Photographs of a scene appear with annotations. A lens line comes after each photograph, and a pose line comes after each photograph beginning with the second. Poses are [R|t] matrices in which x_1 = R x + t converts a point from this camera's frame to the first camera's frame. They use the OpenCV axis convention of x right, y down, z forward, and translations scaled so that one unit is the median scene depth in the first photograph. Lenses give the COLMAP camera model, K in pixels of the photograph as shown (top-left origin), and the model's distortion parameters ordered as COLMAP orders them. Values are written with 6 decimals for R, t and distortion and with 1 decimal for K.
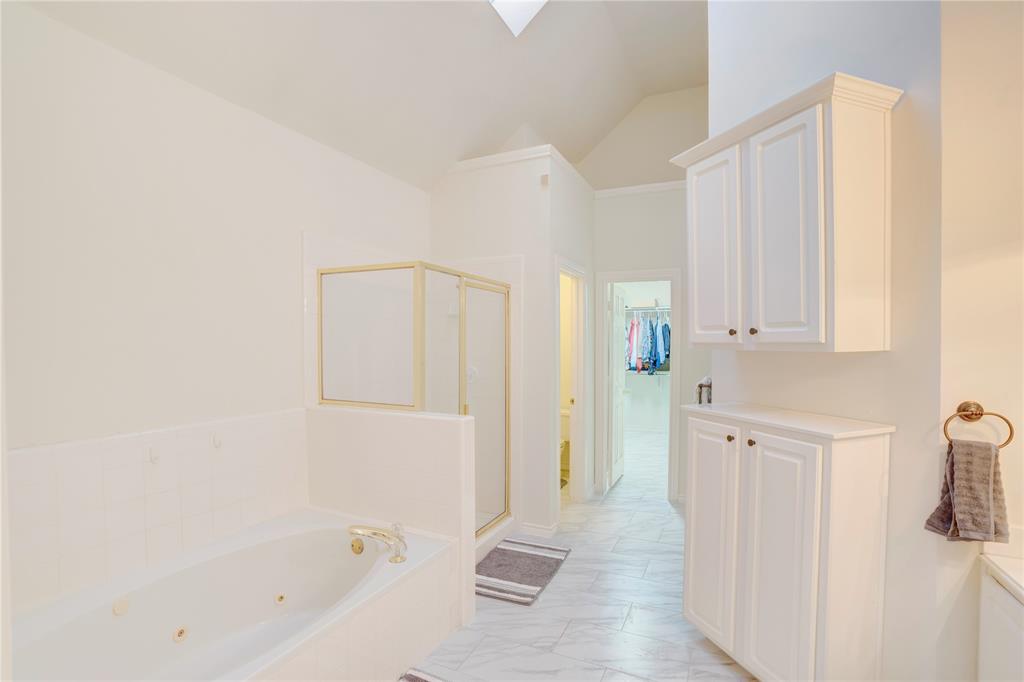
lens RADIAL K [[485.2, 0, 508.2], [0, 485.2, 352.2], [0, 0, 1]] dist [-0.071524, 0.029420]
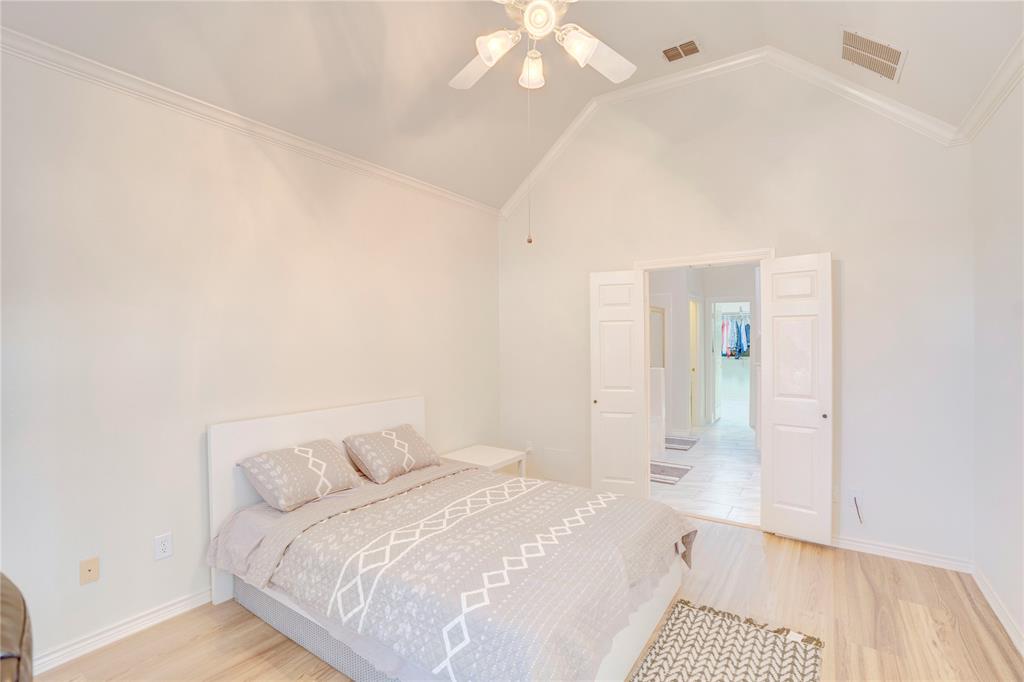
lens RADIAL K [[474.0, 0, 512.0], [0, 474.0, 341.0], [0, 0, 1]] dist [-0.074441, 0.027278]
pose [[0.988406, -0.000822, -0.151832, -0.567882], [-0.000943, 0.999933, -0.011551, 0.031148], [0.151831, 0.011560, 0.988339, -1.743502]]
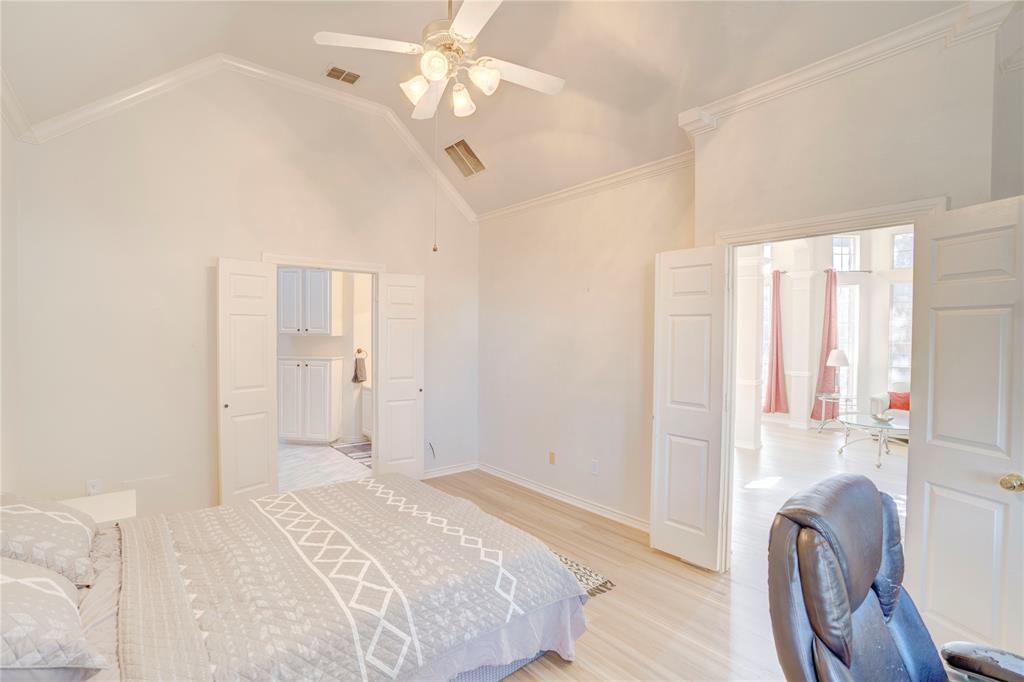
lens RADIAL K [[474.0, 0, 512.0], [0, 474.0, 341.0], [0, 0, 1]] dist [-0.074441, 0.027278]
pose [[0.405581, -0.007092, 0.914031, -1.627098], [0.005993, 0.999969, 0.005099, 0.021662], [-0.914039, 0.003410, 0.405611, -1.380325]]
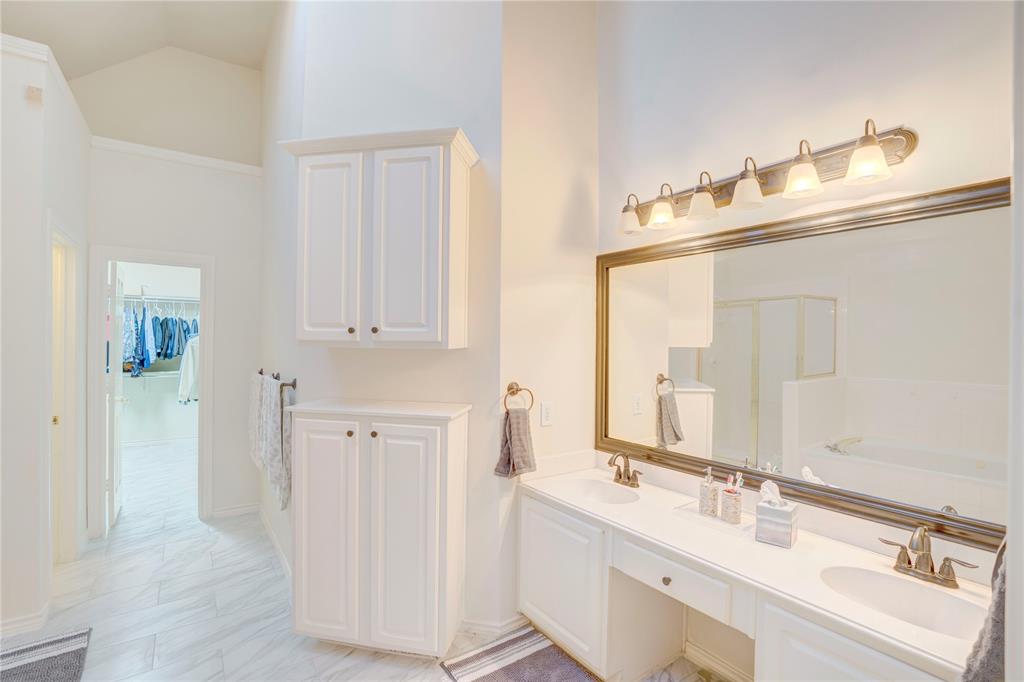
lens RADIAL K [[474.0, 0, 512.0], [0, 474.0, 341.0], [0, 0, 1]] dist [-0.074441, 0.027278]
pose [[0.490354, 0.008311, 0.871484, -0.239036], [0.006291, 0.999895, -0.013075, -0.003374], [-0.871501, 0.011894, 0.490250, 0.194236]]
